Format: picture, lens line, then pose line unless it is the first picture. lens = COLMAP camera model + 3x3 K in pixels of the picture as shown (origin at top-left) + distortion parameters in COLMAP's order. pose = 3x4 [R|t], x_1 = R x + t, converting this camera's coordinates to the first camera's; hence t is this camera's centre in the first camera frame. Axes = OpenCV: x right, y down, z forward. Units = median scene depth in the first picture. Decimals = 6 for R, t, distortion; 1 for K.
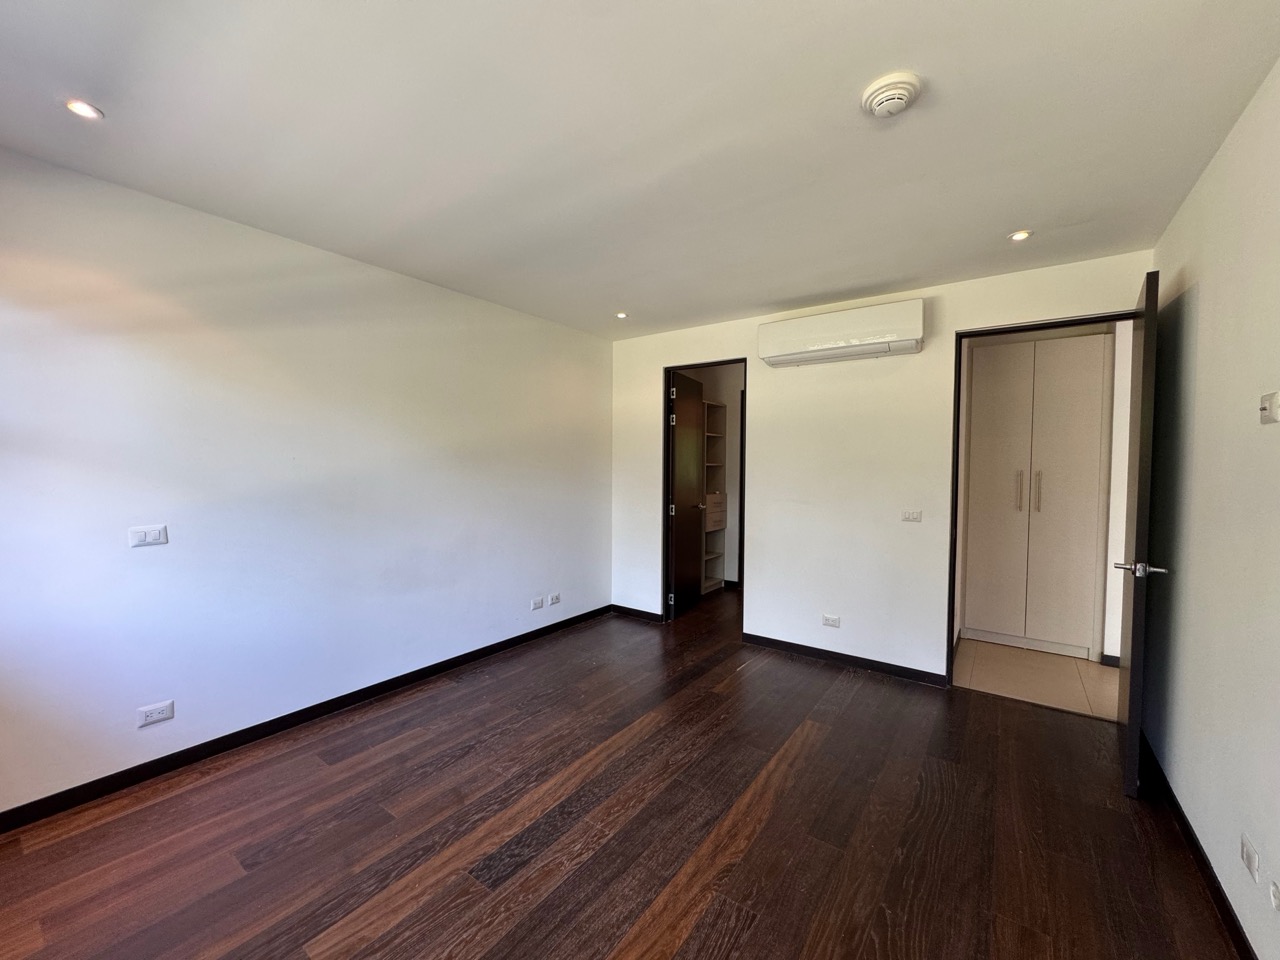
lens RADIAL K [[512.2, 0, 636.2], [0, 512.2, 478.2], [0, 0, 1]] dist [-0.001827, -0.000626]
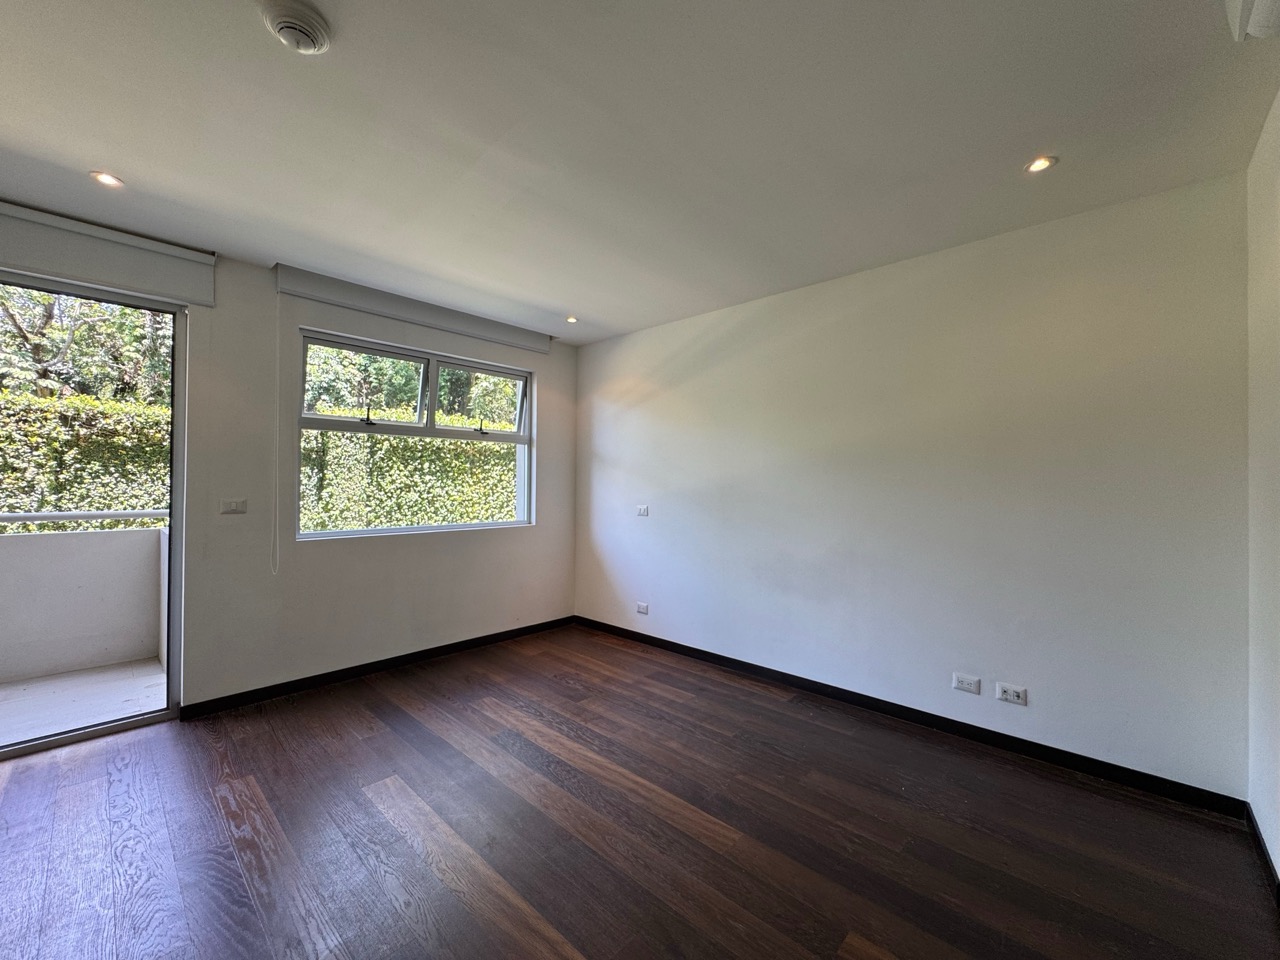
lens RADIAL K [[512.2, 0, 637.6], [0, 512.2, 480.1], [0, 0, 1]] dist [-0.001827, -0.000626]
pose [[-0.118757, -0.011311, -0.992859, 0.830683], [-0.033143, 0.999423, -0.007421, 0.013153], [0.992370, 0.032025, -0.119063, 1.099017]]
